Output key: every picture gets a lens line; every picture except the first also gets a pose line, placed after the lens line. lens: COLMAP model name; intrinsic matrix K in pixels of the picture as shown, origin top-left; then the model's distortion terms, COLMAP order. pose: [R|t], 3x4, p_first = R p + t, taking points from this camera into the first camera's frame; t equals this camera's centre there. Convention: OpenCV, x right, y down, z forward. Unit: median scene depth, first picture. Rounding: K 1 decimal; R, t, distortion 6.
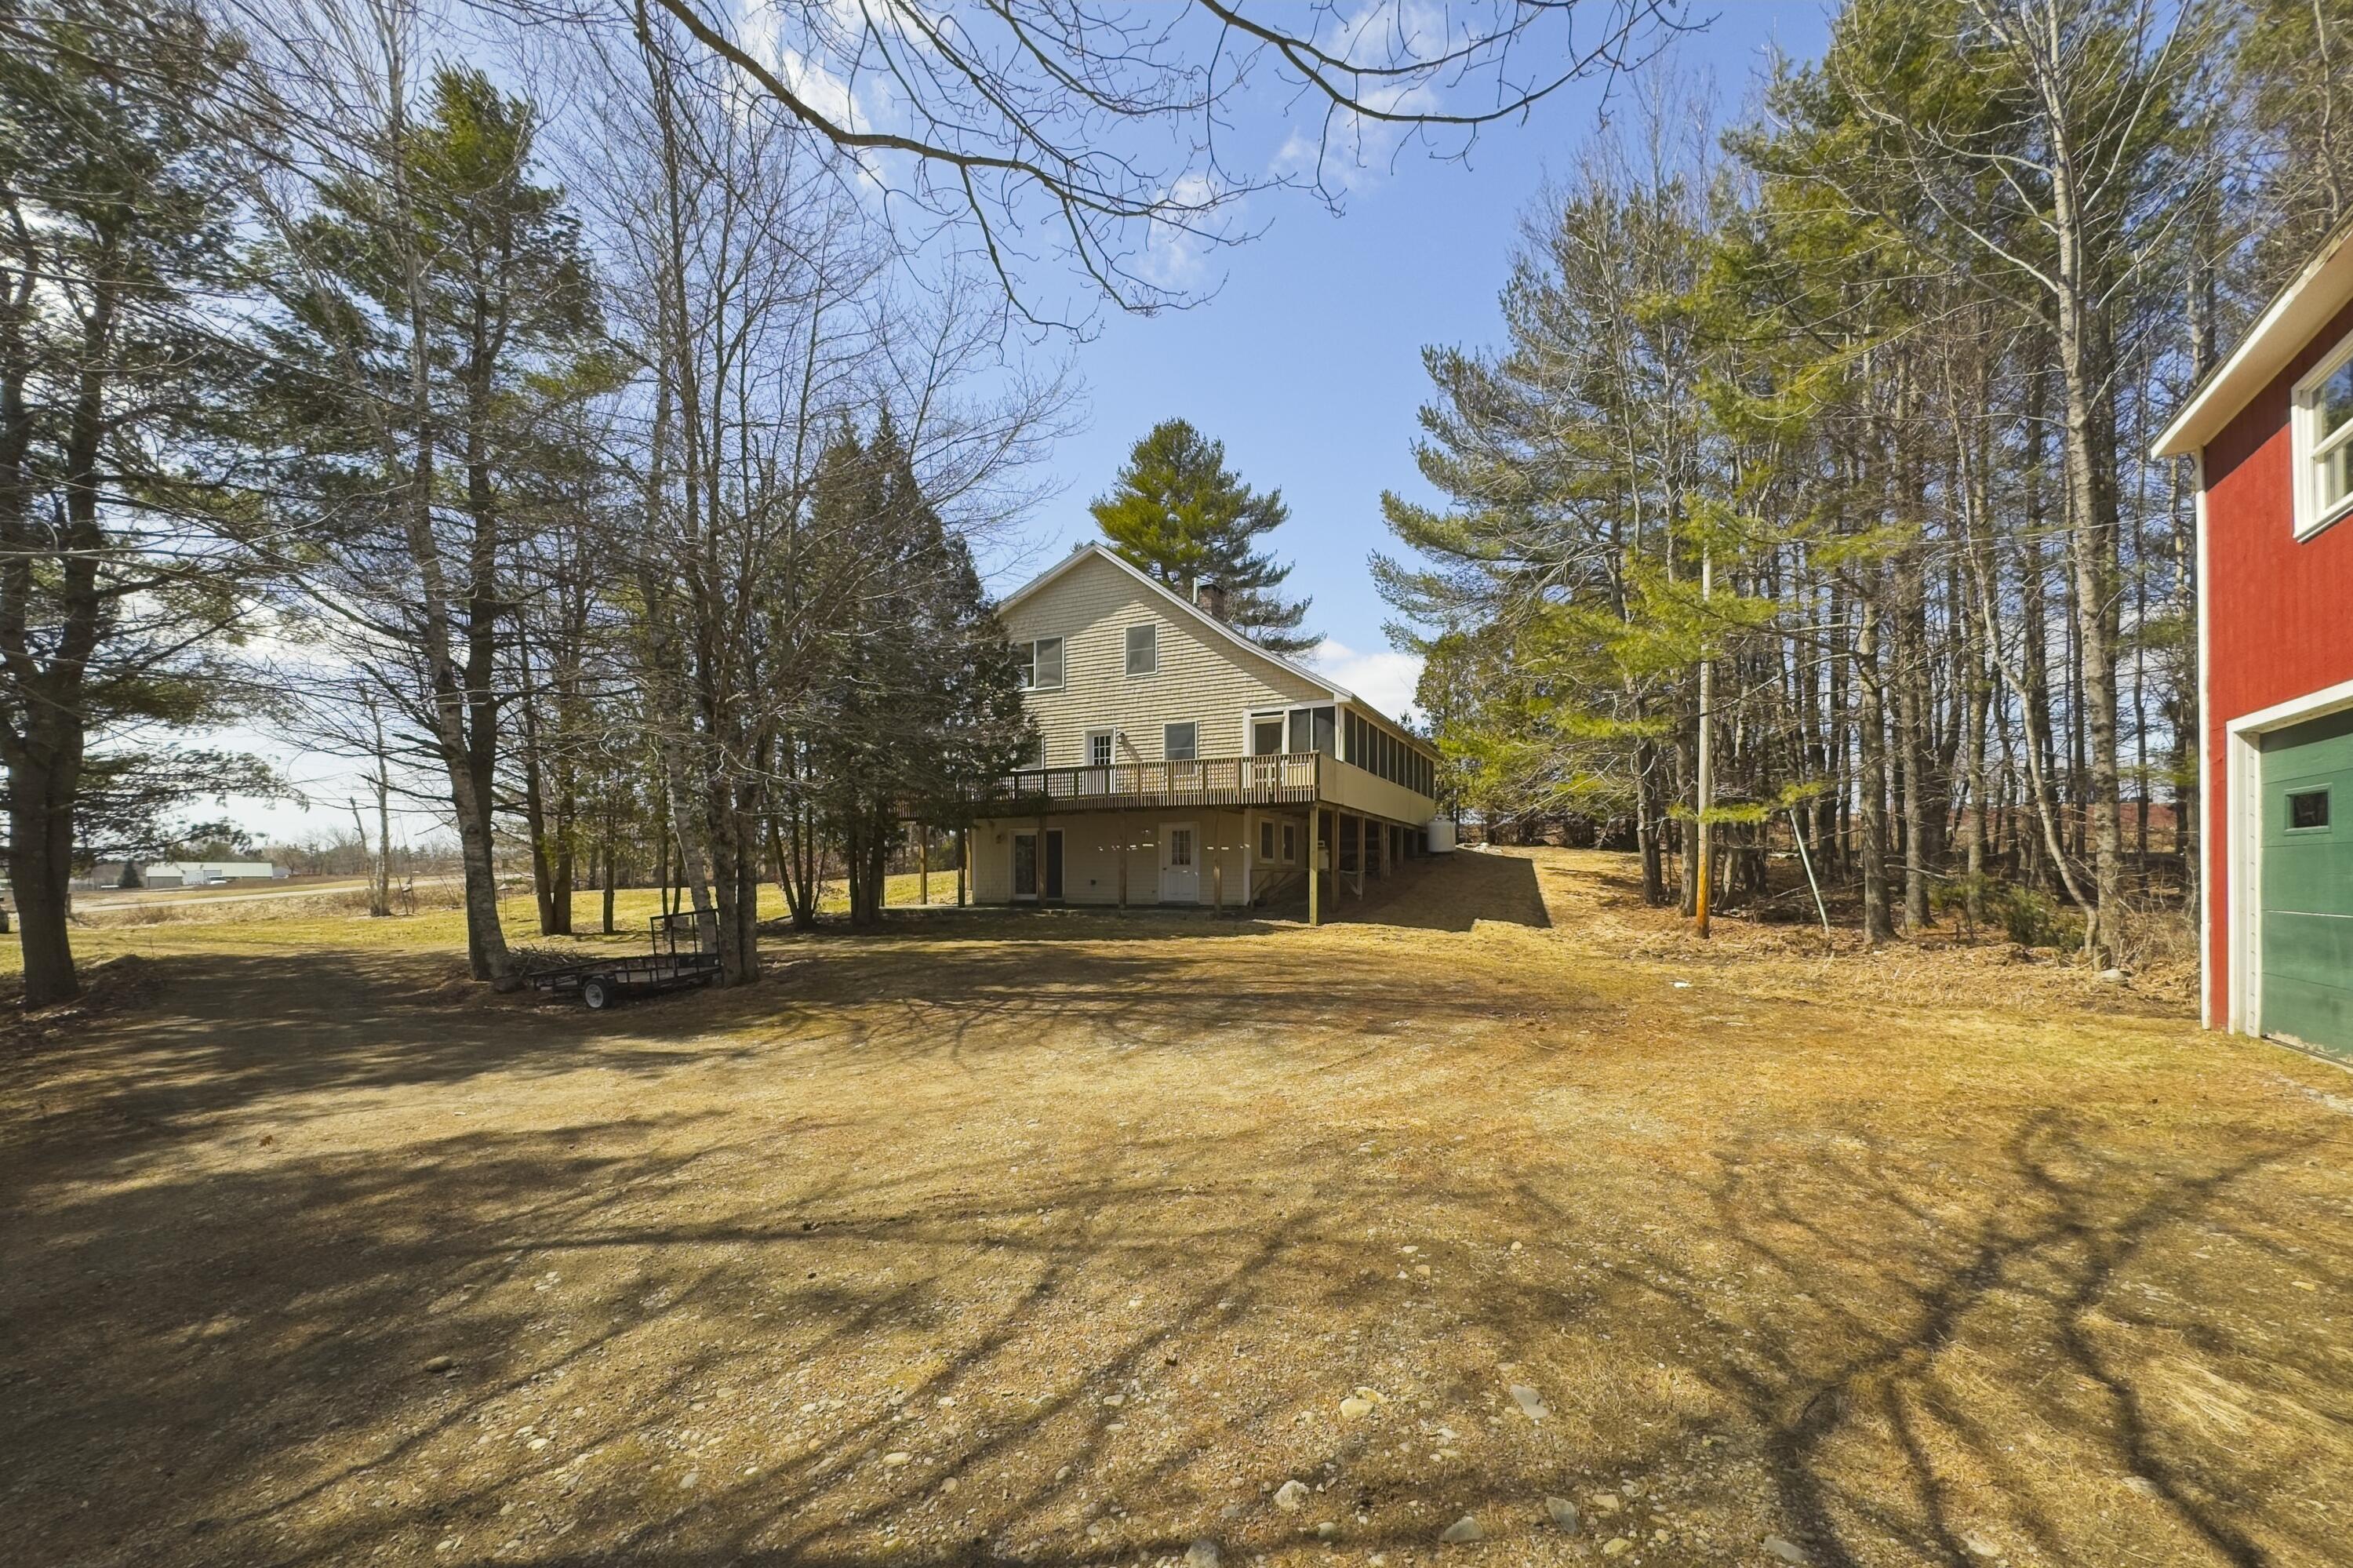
lens RADIAL K [[944.6, 0, 1177.2], [0, 944.6, 851.4], [0, 0, 1]] dist [-0.047954, 0.000069]
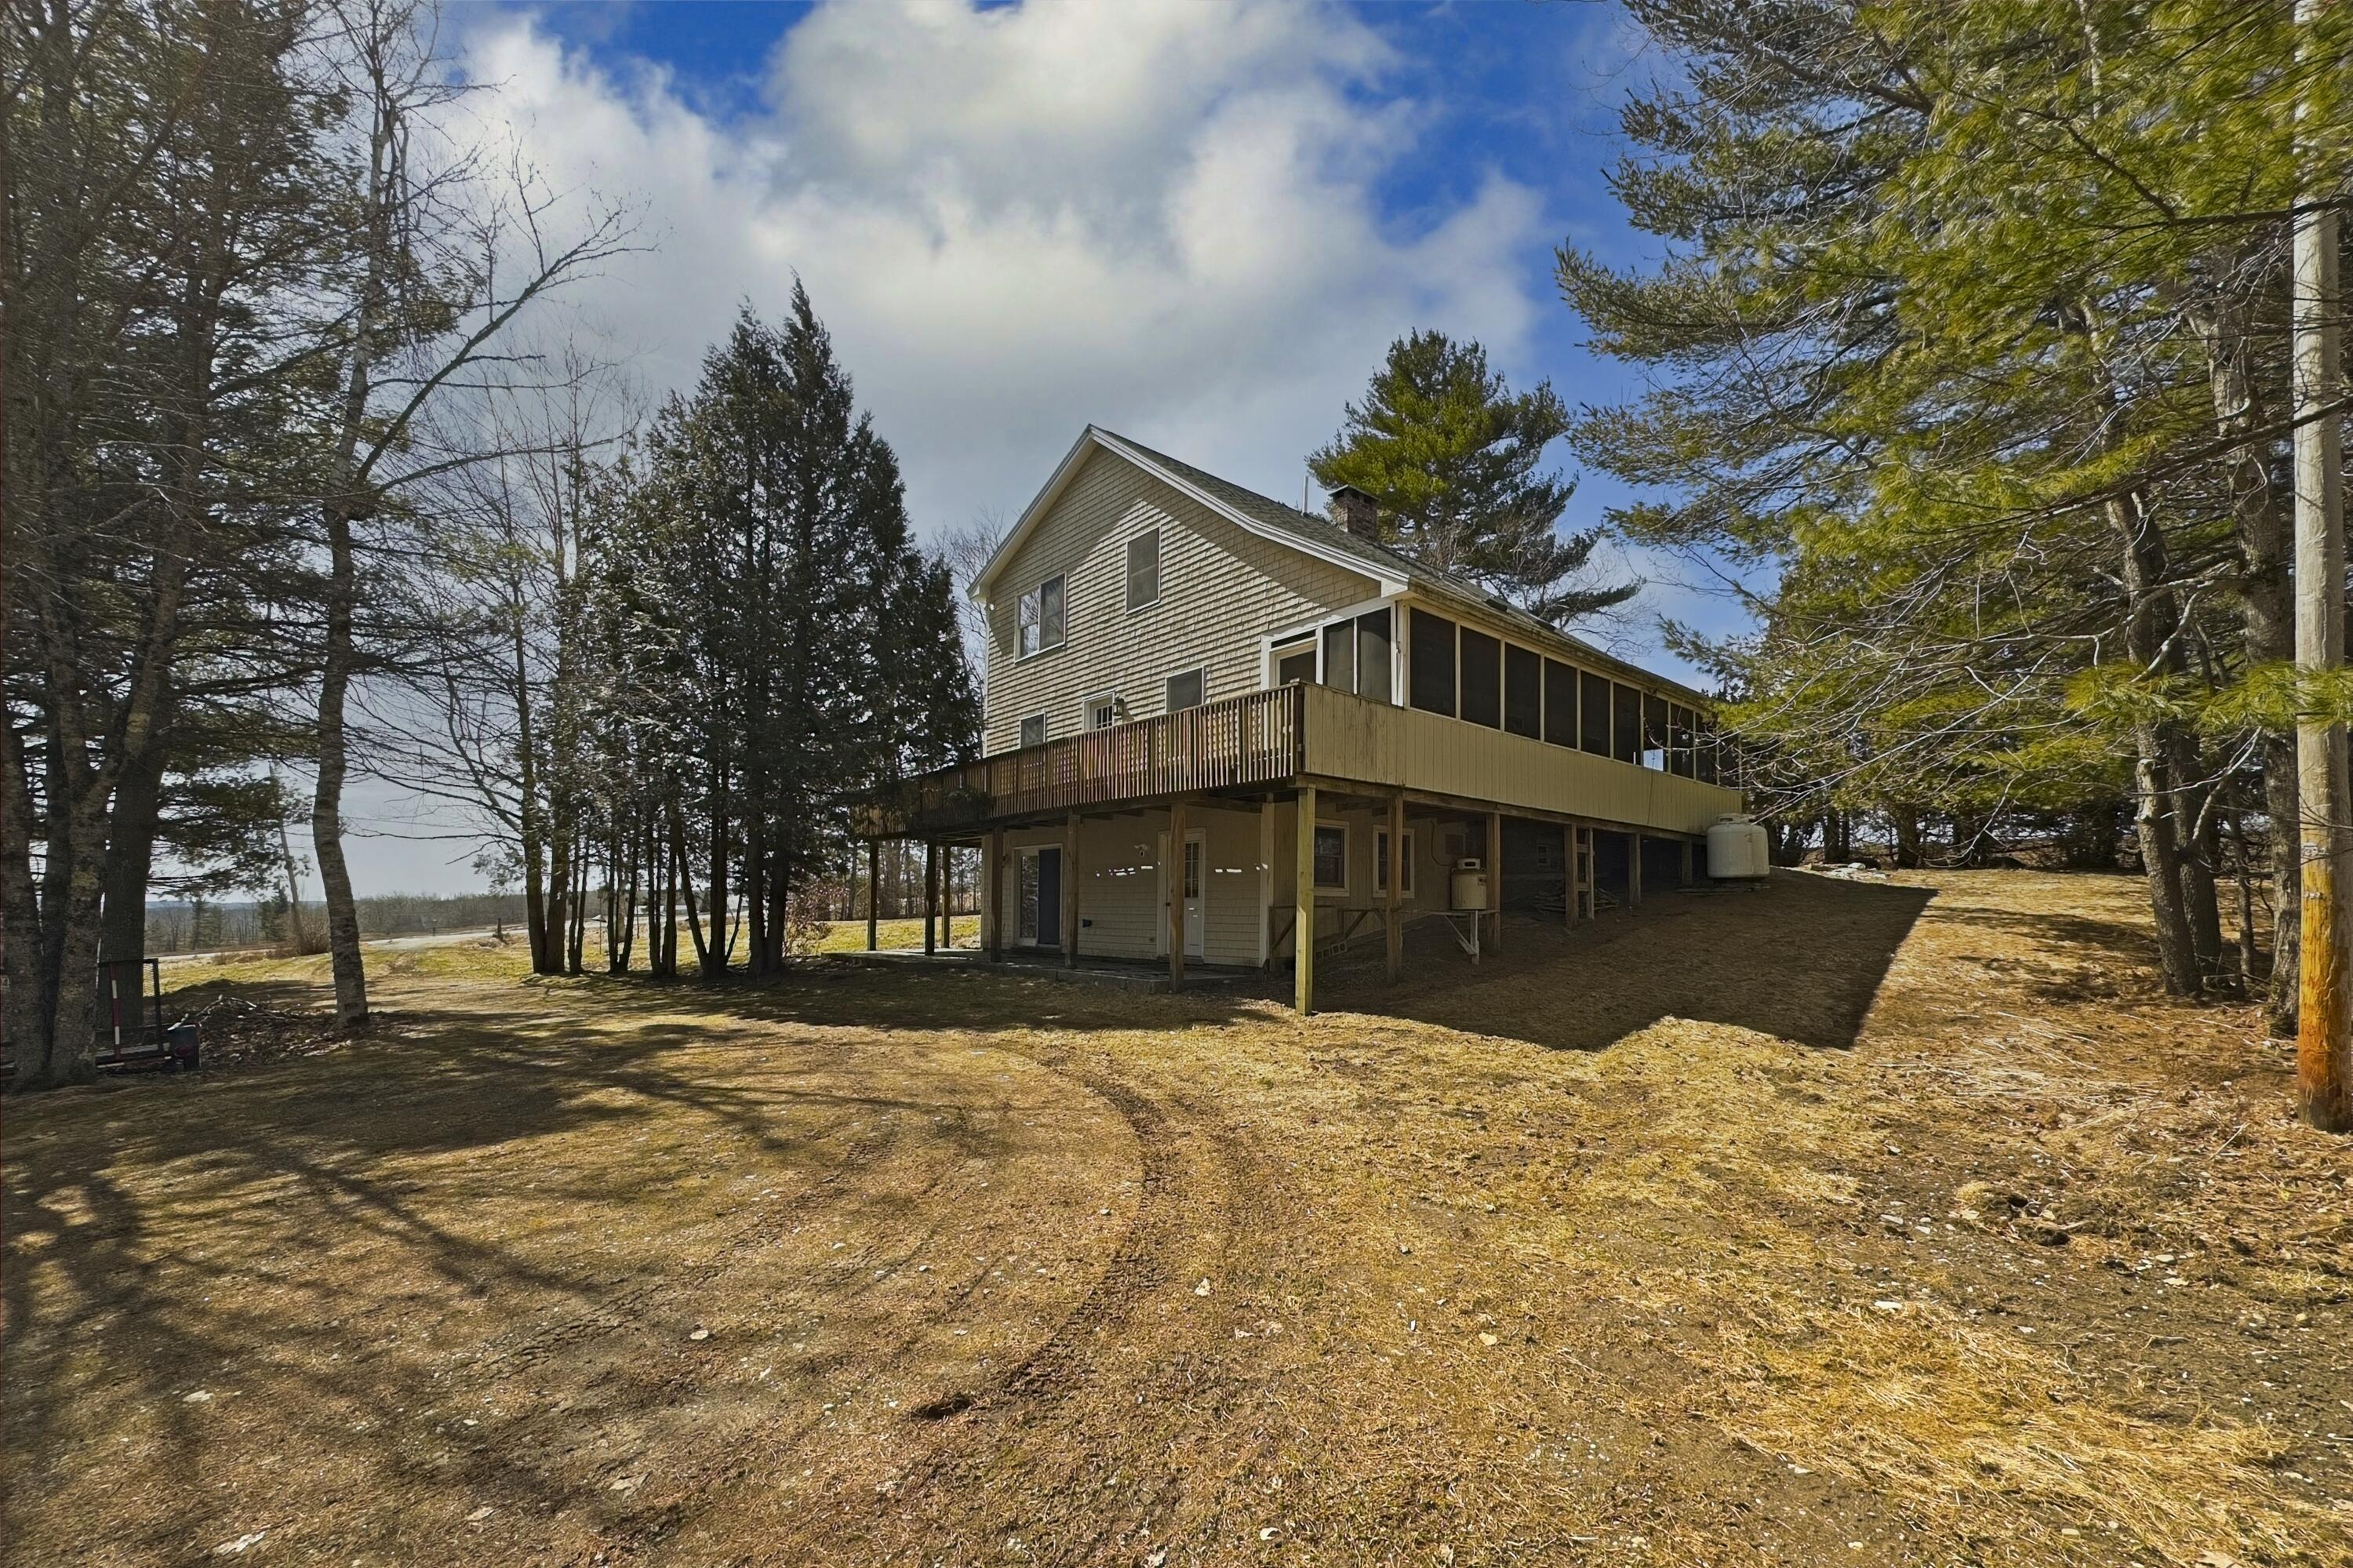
lens RADIAL K [[944.6, 0, 1177.2], [0, 944.6, 851.4], [0, 0, 1]] dist [-0.047954, 0.000069]
pose [[0.907507, -0.016611, -0.419708, 0.260509], [0.001539, 0.999343, -0.036224, 0.005966], [0.420034, 0.032228, 0.906936, 0.428908]]
